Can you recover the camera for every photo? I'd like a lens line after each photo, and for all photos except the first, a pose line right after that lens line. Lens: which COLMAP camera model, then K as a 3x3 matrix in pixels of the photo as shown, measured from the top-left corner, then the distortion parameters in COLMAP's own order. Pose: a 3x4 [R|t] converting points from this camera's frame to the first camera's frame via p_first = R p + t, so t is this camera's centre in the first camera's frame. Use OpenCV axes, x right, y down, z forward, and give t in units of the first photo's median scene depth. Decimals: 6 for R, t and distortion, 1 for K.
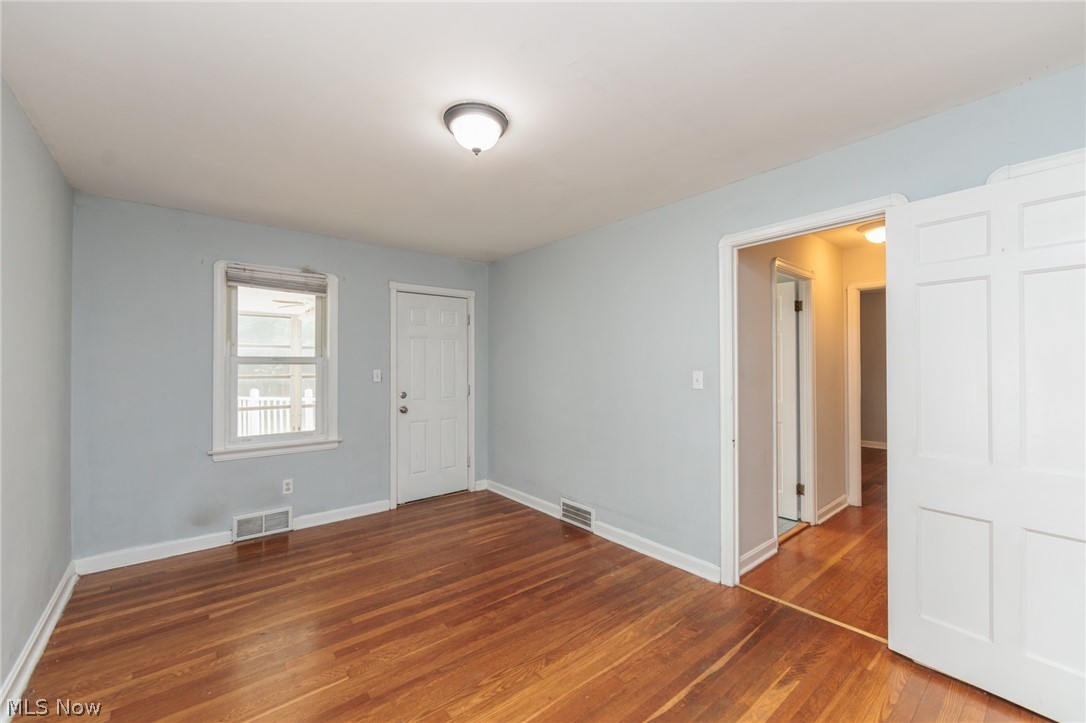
lens RADIAL K [[417.6, 0, 548.5], [0, 417.6, 361.4], [0, 0, 1]] dist [-0.000279, -0.000224]
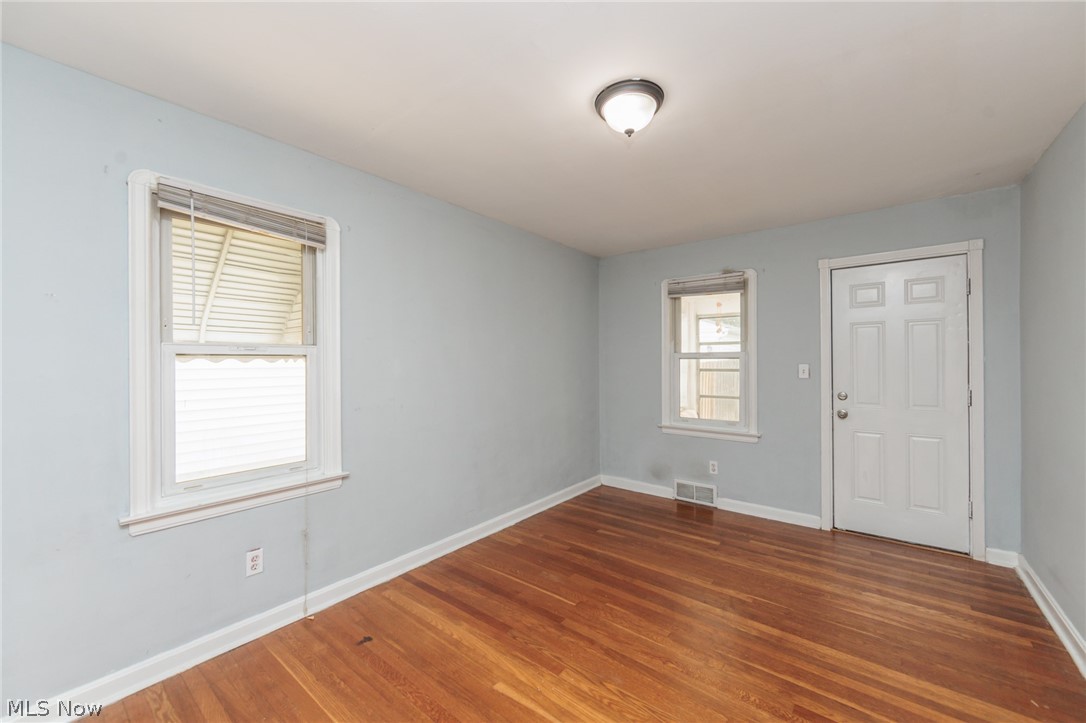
lens RADIAL K [[417.6, 0, 548.5], [0, 417.6, 361.4], [0, 0, 1]] dist [-0.000279, -0.000224]
pose [[0.230603, 0.002108, -0.973046, 0.373962], [0.014658, 0.999877, 0.005640, 0.000775], [0.972937, -0.015563, 0.230544, 0.317645]]
